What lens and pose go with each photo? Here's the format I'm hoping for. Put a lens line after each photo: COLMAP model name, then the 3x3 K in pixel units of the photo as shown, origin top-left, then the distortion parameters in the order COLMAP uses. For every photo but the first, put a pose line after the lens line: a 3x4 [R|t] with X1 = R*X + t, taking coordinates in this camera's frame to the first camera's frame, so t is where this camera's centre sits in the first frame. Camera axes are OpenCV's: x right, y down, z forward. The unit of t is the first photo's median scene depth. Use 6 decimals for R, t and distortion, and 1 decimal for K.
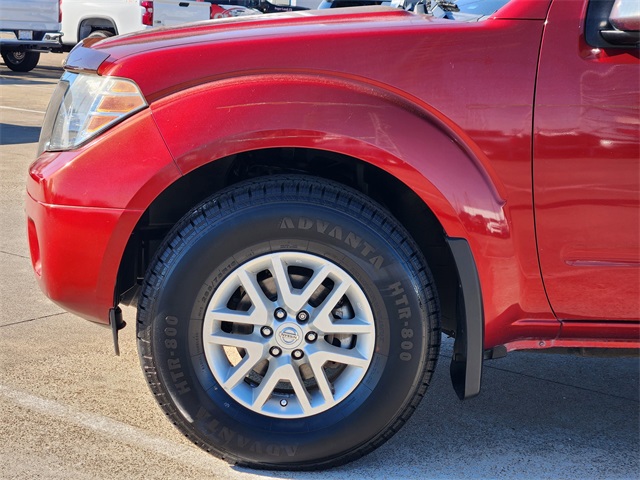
lens RADIAL K [[1098.8, 0, 356.9], [0, 1098.8, 240.0], [0, 0, 1]] dist [-0.074383, 0.047949]
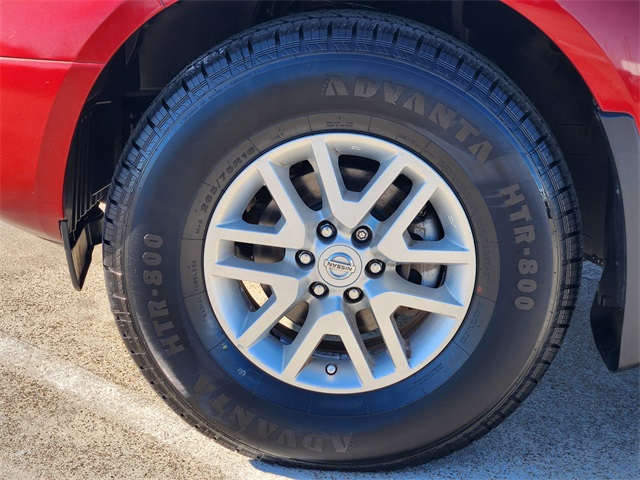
lens RADIAL K [[1460.9, 0, 319.8], [0, 1460.9, 261.6], [0, 0, 1]] dist [-0.378758, 6.291472]
pose [[0.995964, 0.016213, -0.088277, 0.000977], [-0.007112, 0.994712, 0.102455, -0.001369], [0.089471, -0.101414, 0.990813, 0.167147]]
